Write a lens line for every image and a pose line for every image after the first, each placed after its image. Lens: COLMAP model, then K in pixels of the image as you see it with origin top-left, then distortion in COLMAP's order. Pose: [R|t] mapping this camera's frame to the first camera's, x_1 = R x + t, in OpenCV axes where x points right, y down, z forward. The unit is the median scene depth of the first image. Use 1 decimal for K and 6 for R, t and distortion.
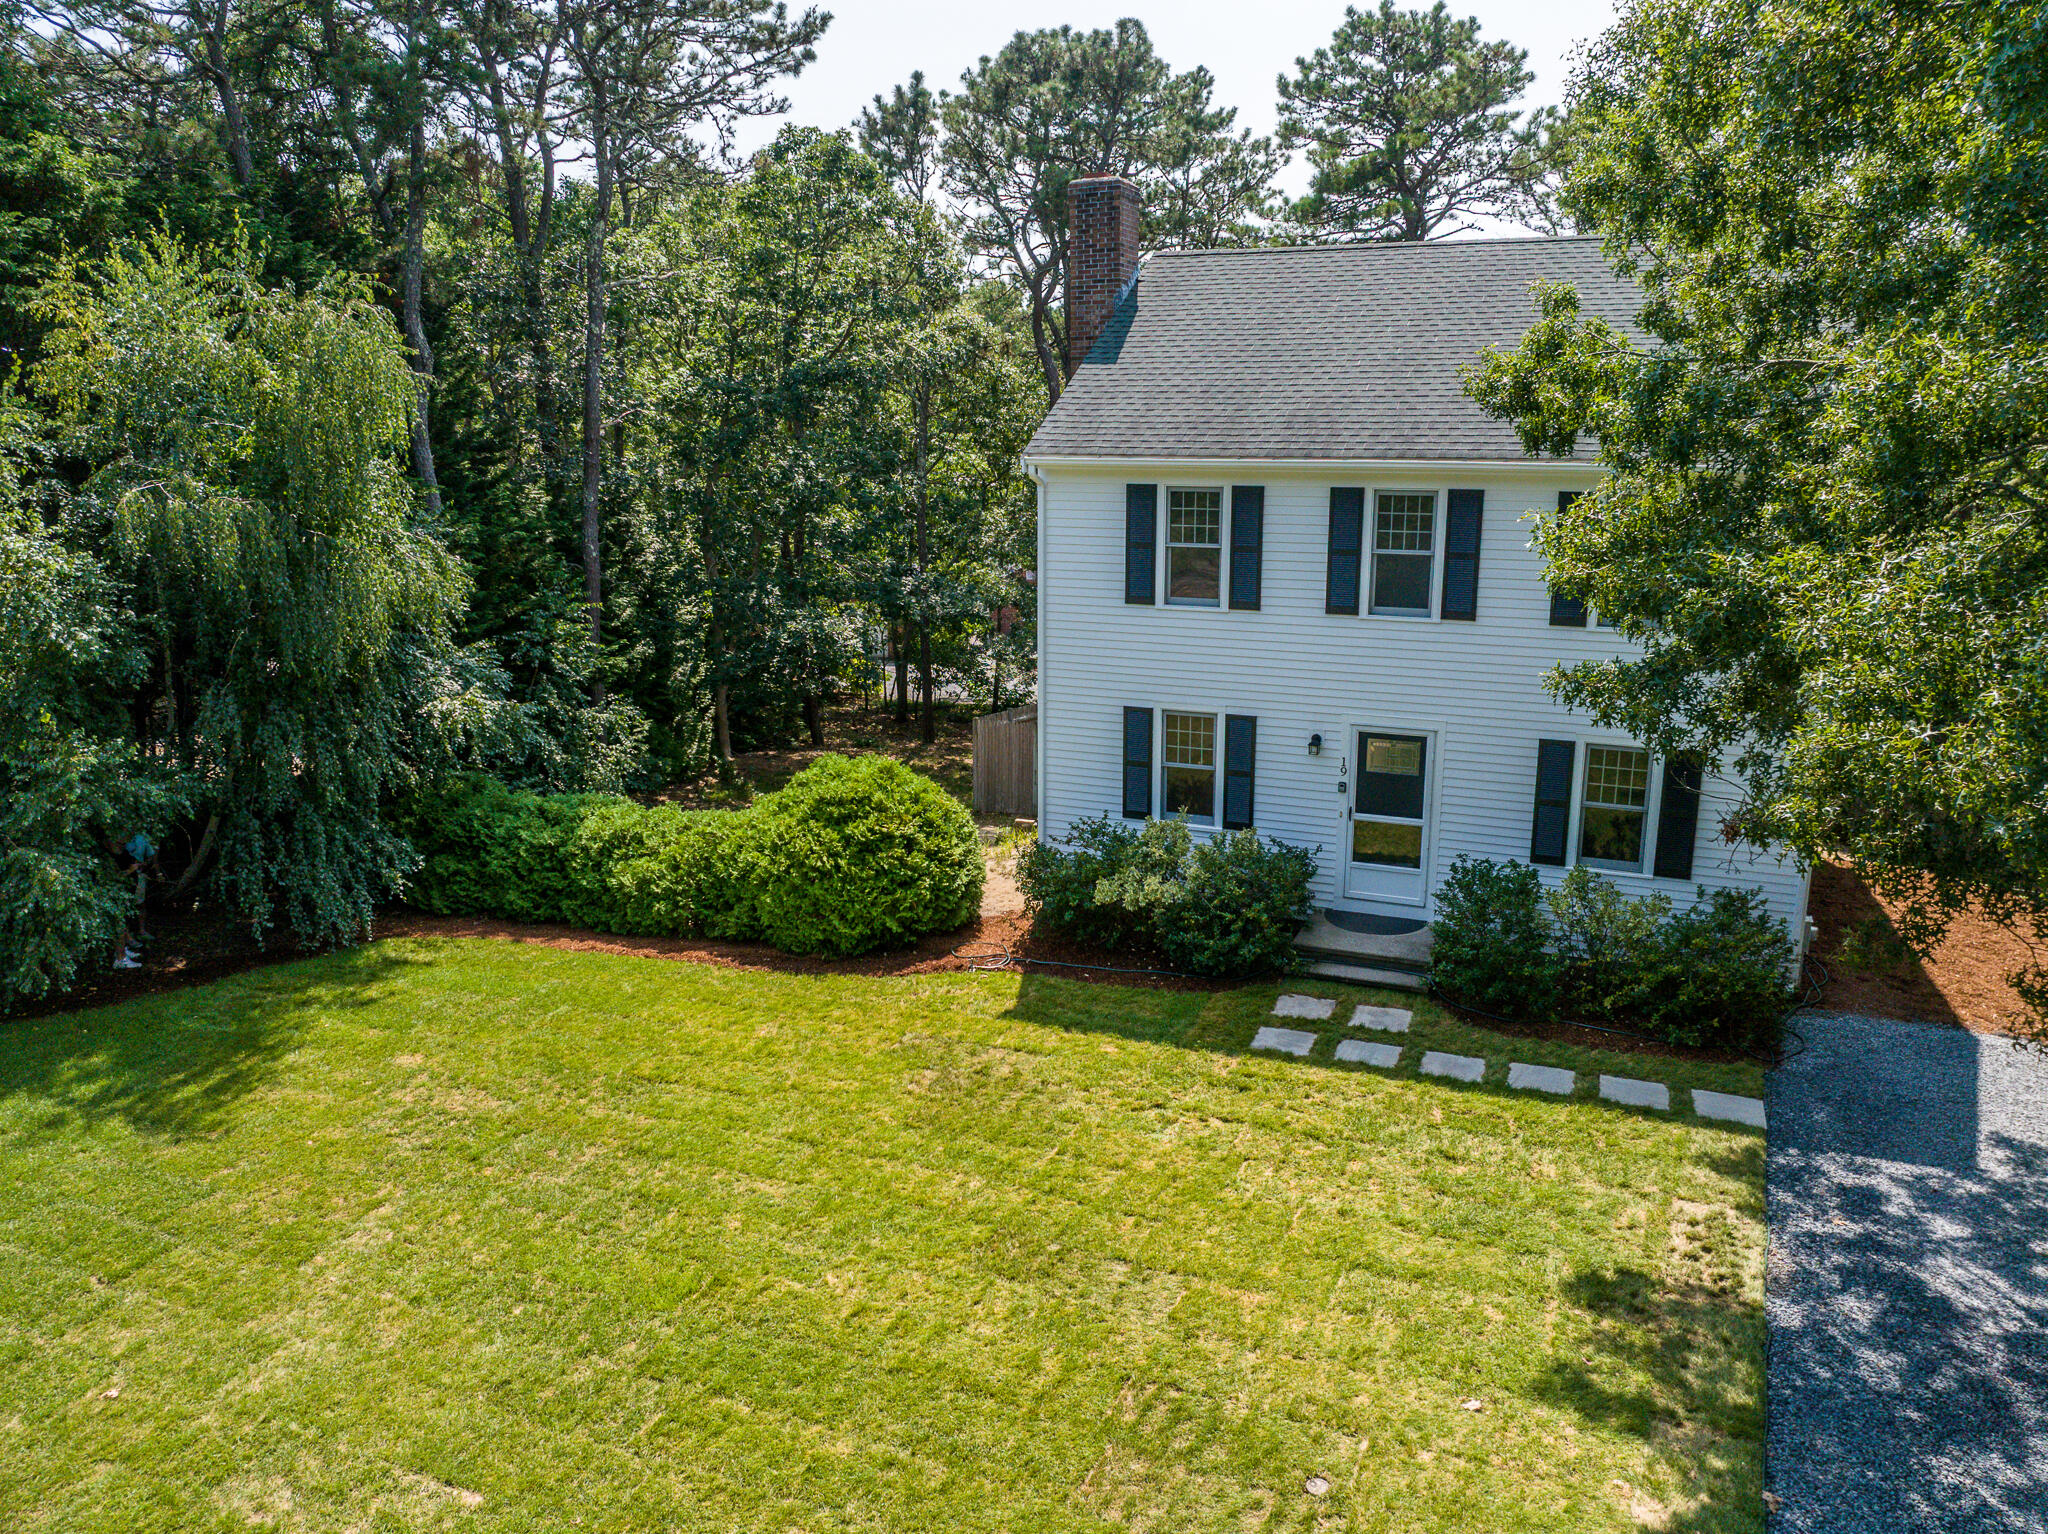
lens RADIAL K [[1445.0, 0, 1037.3], [0, 1445.0, 757.2], [0, 0, 1]] dist [-0.032736, -0.009502]
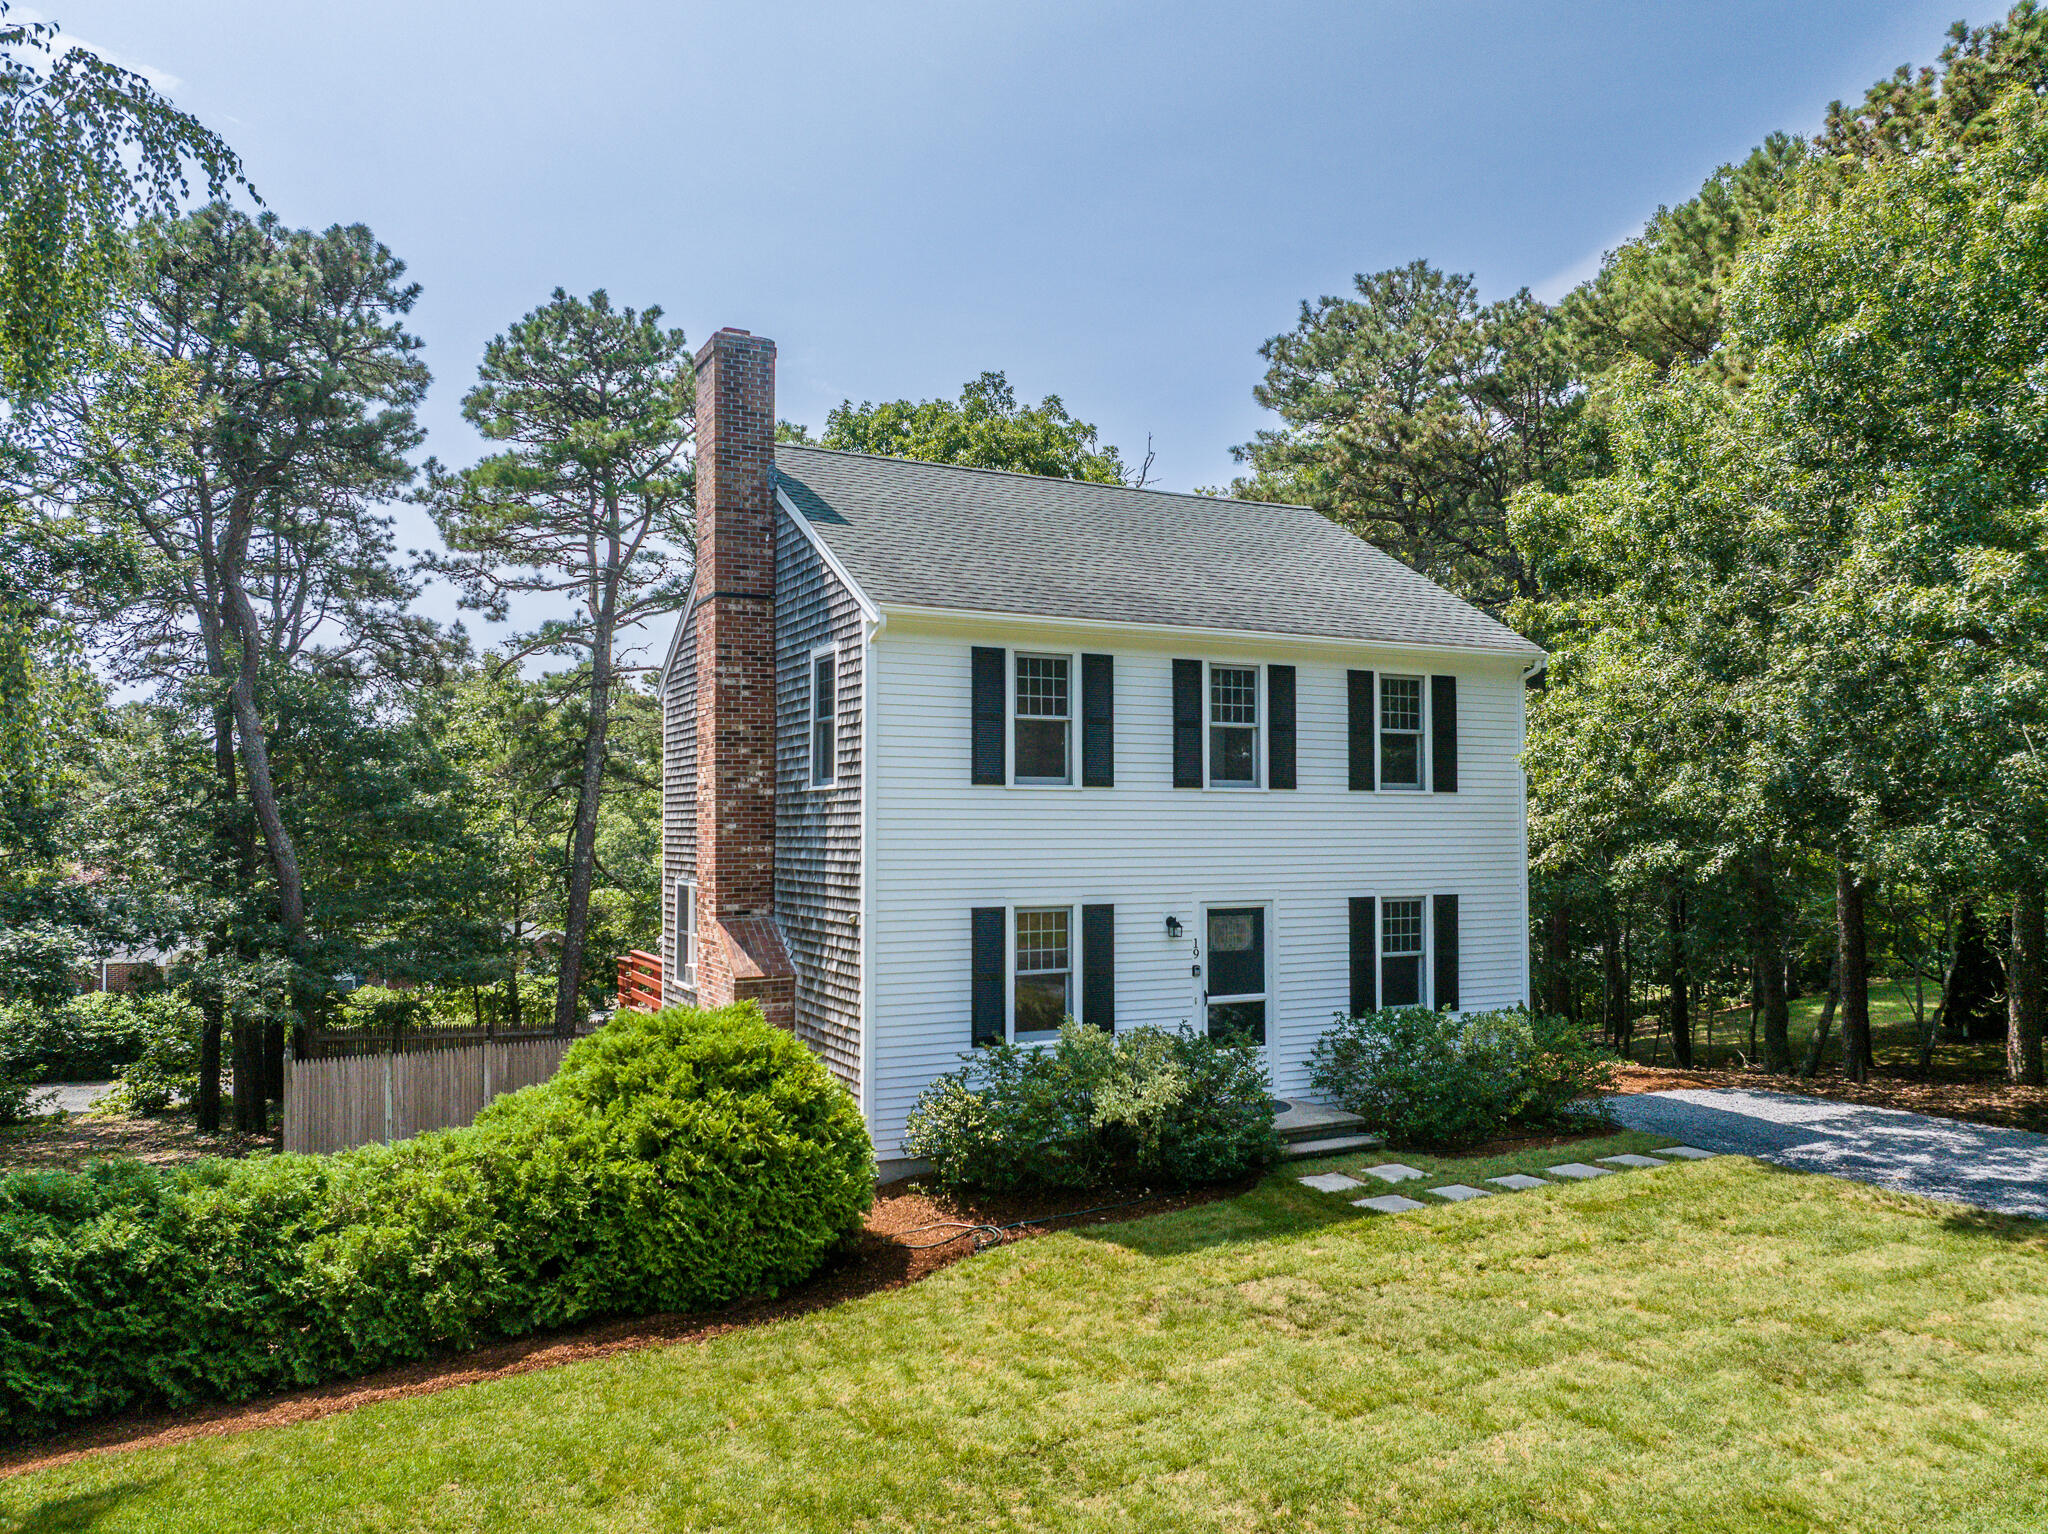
lens RADIAL K [[1445.0, 0, 1037.3], [0, 1445.0, 757.2], [0, 0, 1]] dist [-0.032736, -0.009502]
pose [[0.649902, 0.038830, 0.759026, -0.565868], [0.170044, 0.965948, -0.195012, 0.051066], [-0.740752, 0.255806, 0.621169, 0.442400]]
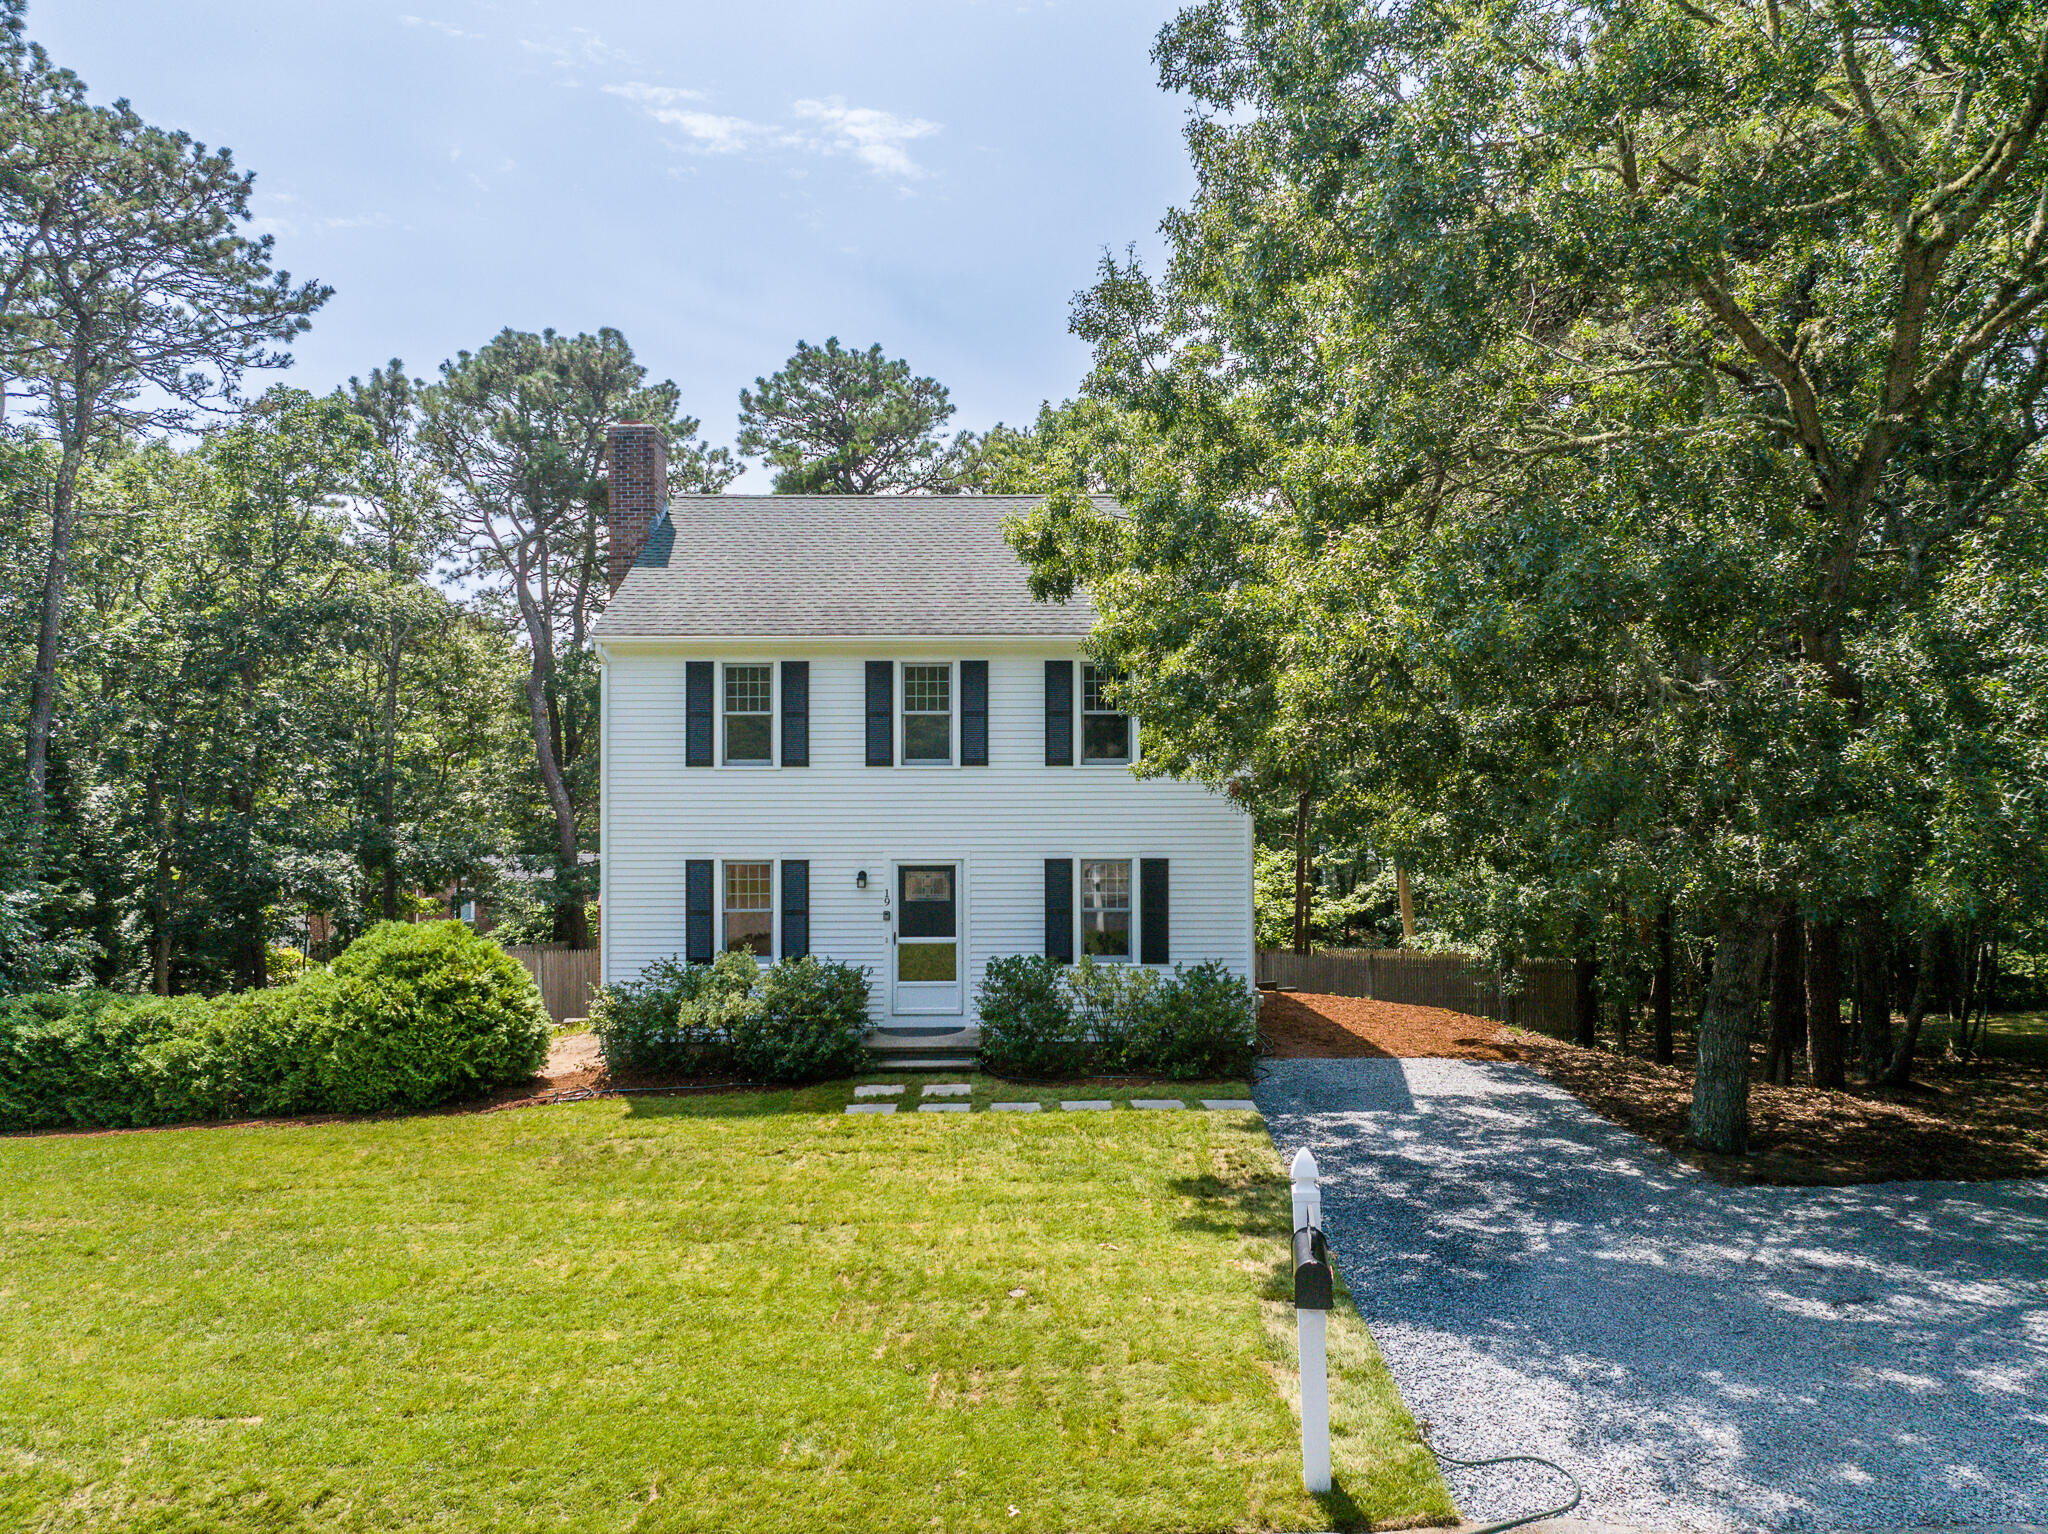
lens RADIAL K [[1445.0, 0, 1037.3], [0, 1445.0, 757.2], [0, 0, 1]] dist [-0.032736, -0.009502]
pose [[0.918271, 0.003375, 0.395939, -0.133135], [0.089651, 0.972222, -0.216209, 0.154397], [-0.385670, 0.234035, 0.892461, -0.107251]]
